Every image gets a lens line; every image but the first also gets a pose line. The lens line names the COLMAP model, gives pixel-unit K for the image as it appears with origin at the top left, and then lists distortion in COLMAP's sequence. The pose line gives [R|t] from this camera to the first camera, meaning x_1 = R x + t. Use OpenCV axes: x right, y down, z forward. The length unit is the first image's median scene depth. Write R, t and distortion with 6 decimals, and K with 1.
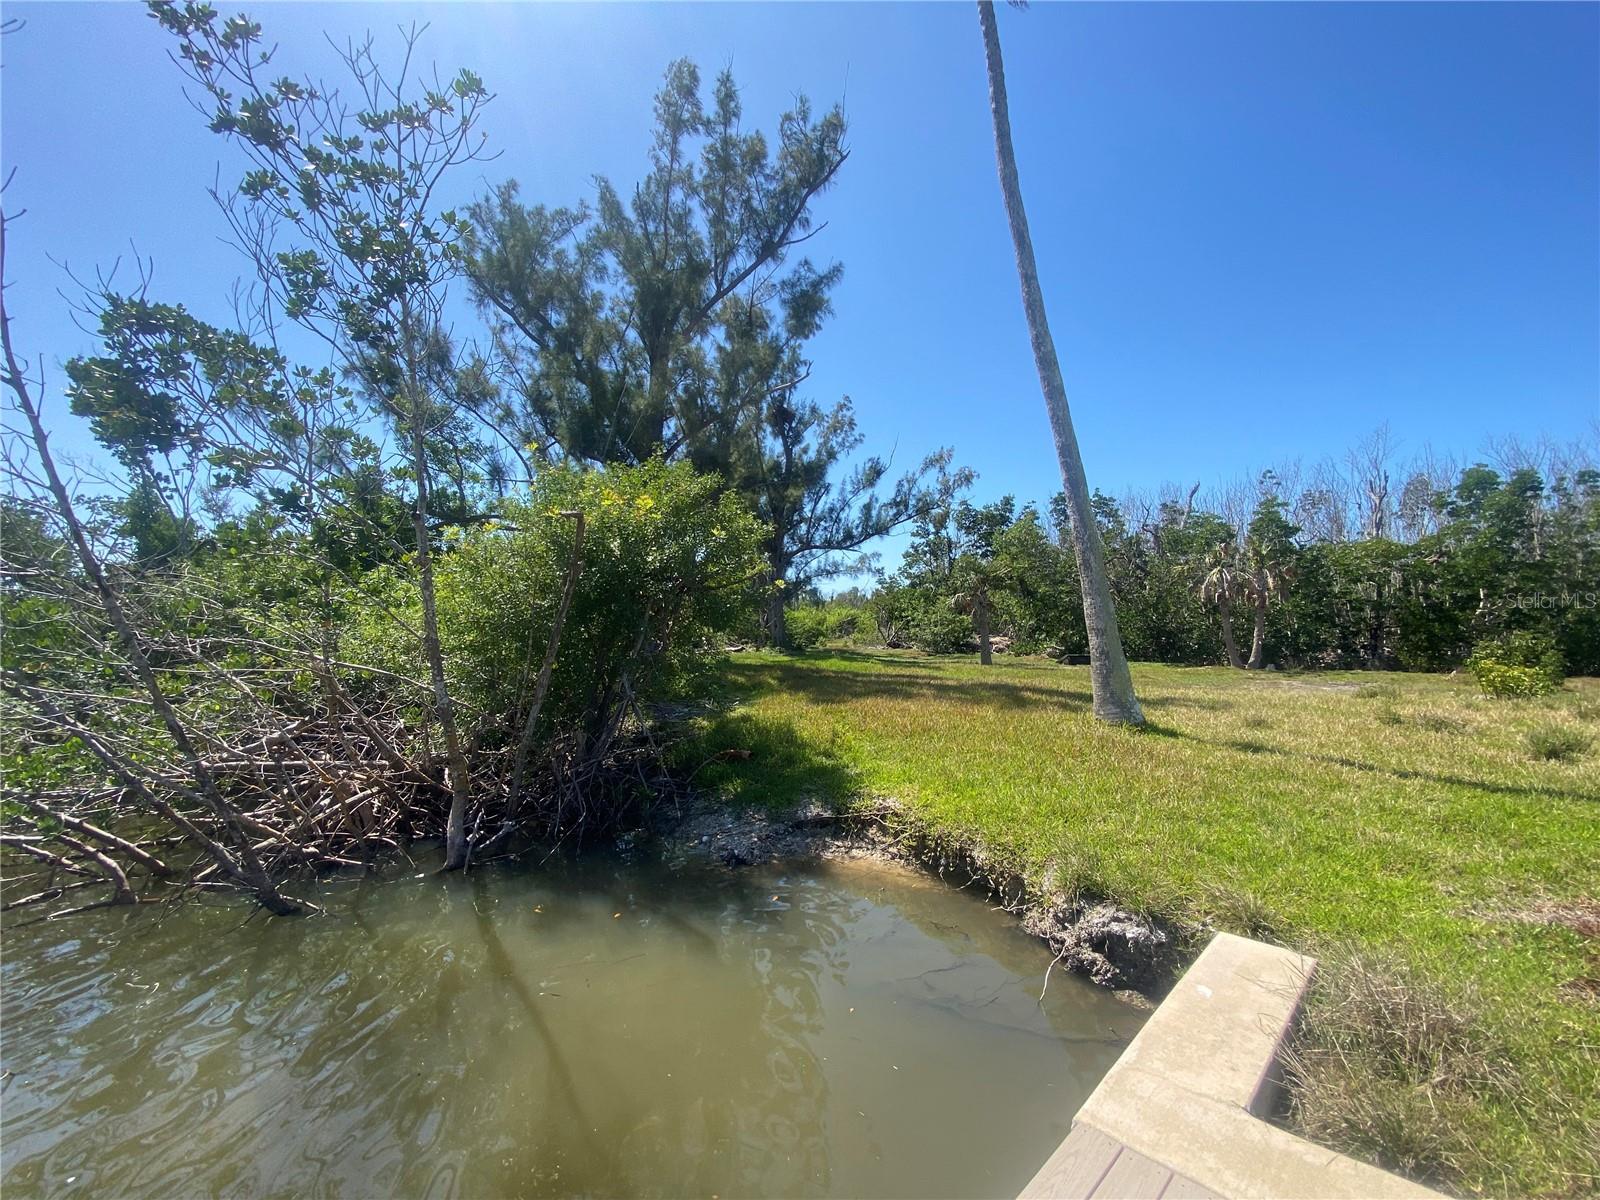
lens RADIAL K [[654.6, 0, 793.9], [0, 654.6, 614.1], [0, 0, 1]] dist [0.032033, -0.024863]
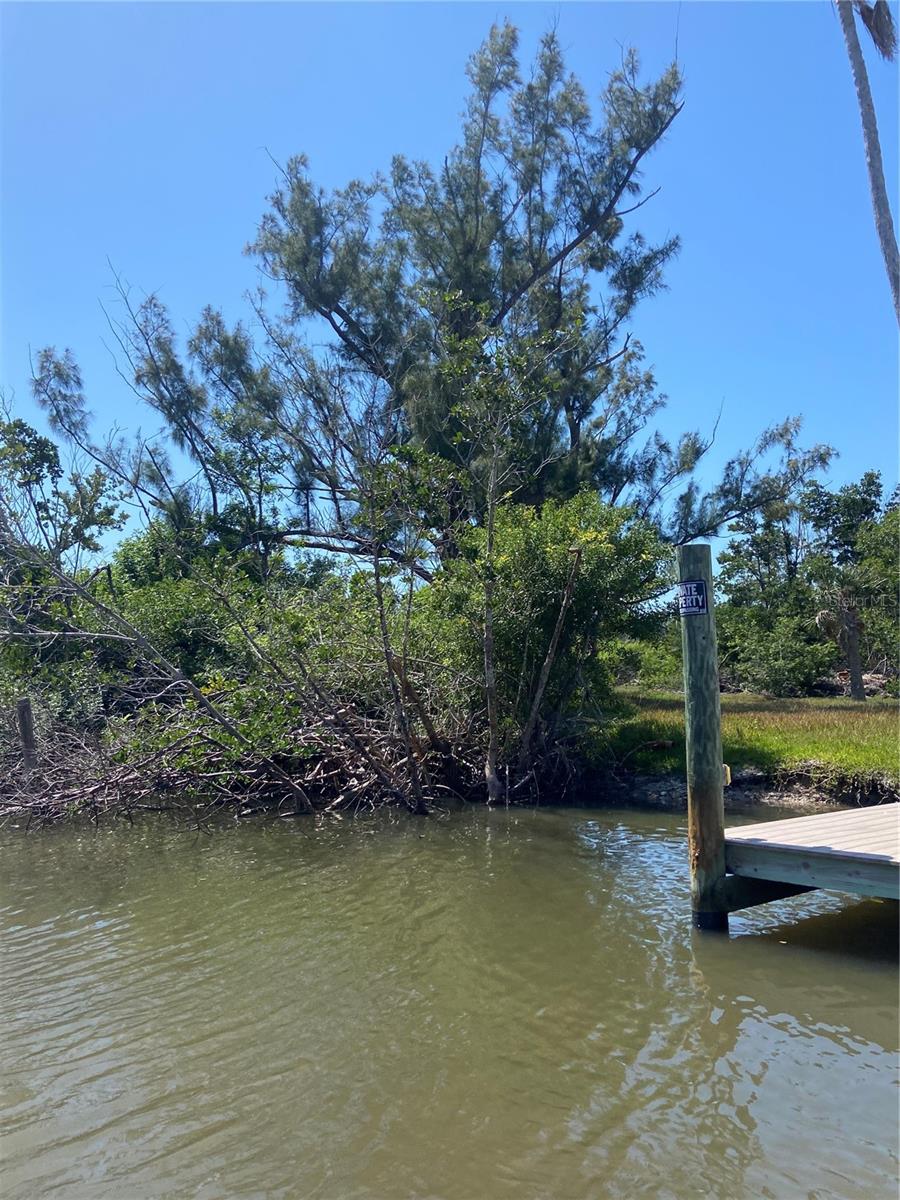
lens RADIAL K [[1074.1, 0, 450.0], [0, 1074.1, 600.0], [0, 0, 1]] dist [0.084662, 0.004315]
pose [[0.998276, -0.017878, -0.055904, -0.096826], [0.014954, 0.998520, -0.052296, 0.014572], [0.056756, 0.051370, 0.997066, -0.264595]]
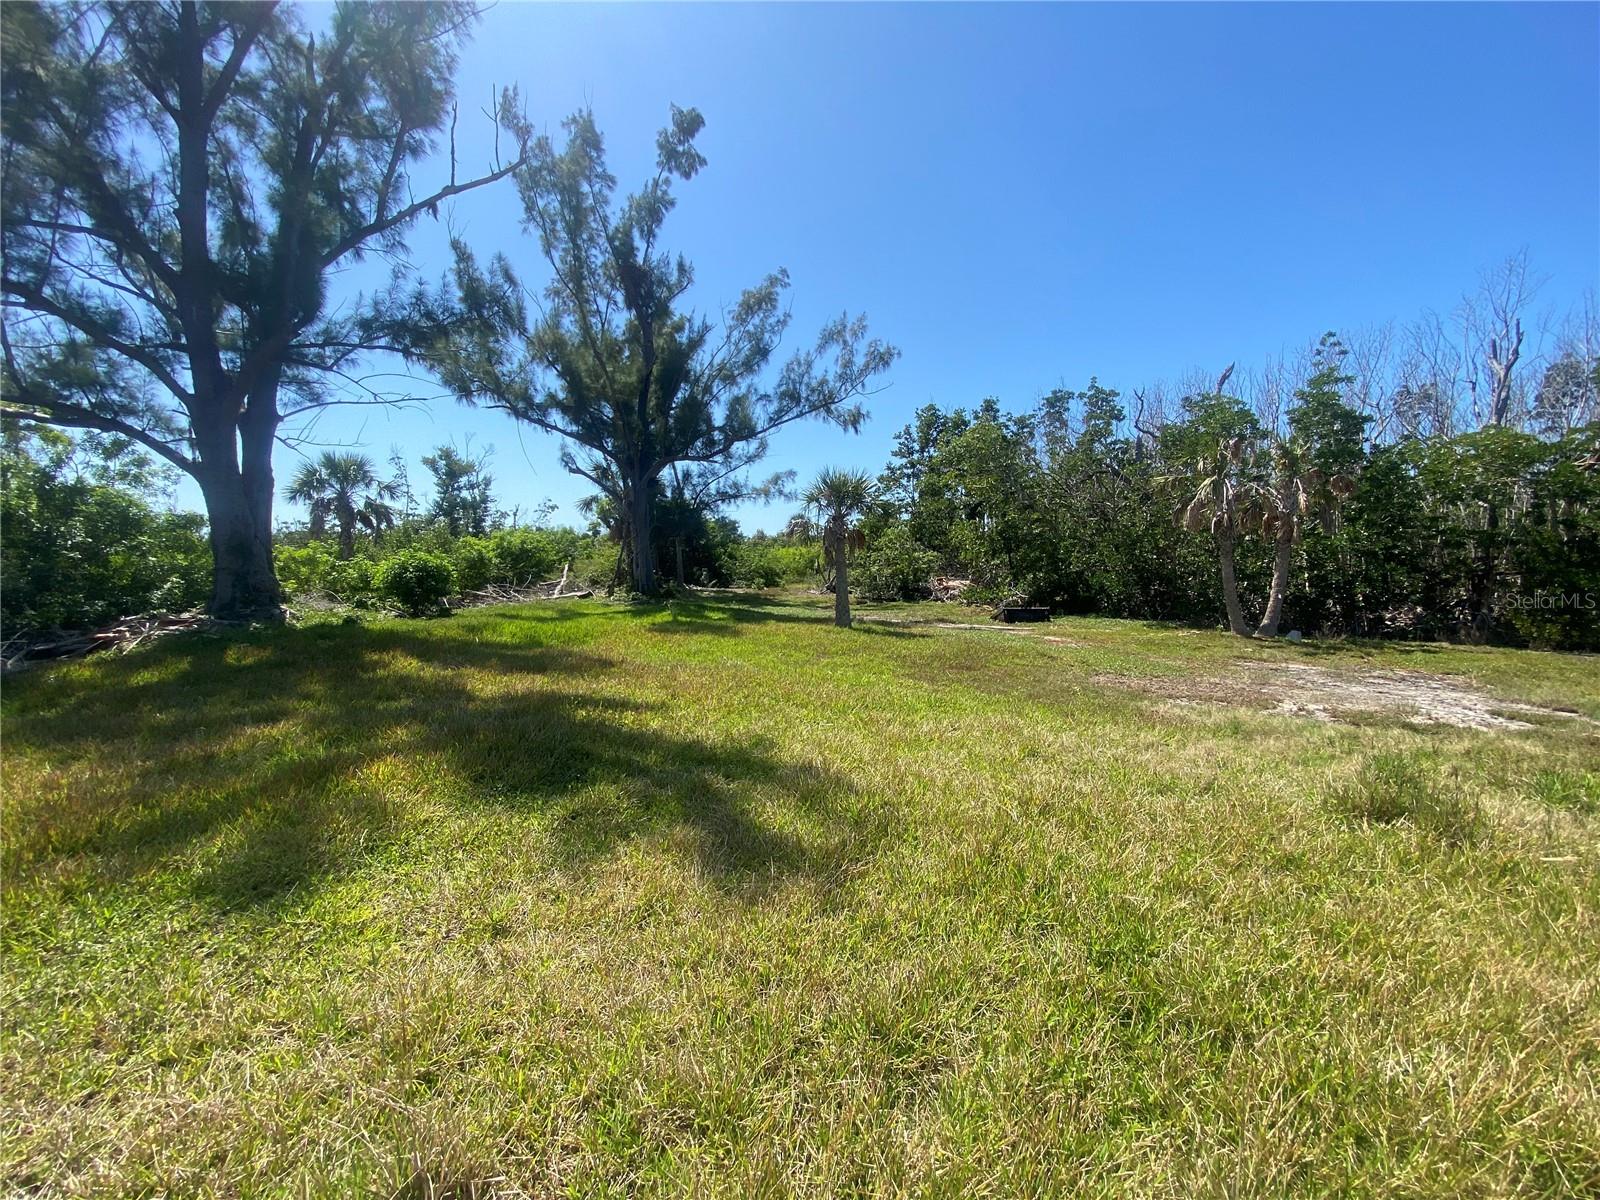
lens RADIAL K [[654.6, 0, 793.9], [0, 654.6, 614.1], [0, 0, 1]] dist [0.032033, -0.024863]
pose [[0.995033, 0.015624, -0.098309, 0.279599], [-0.006154, 0.995371, 0.095906, 0.001790], [0.099352, -0.094825, 0.990524, 0.297846]]
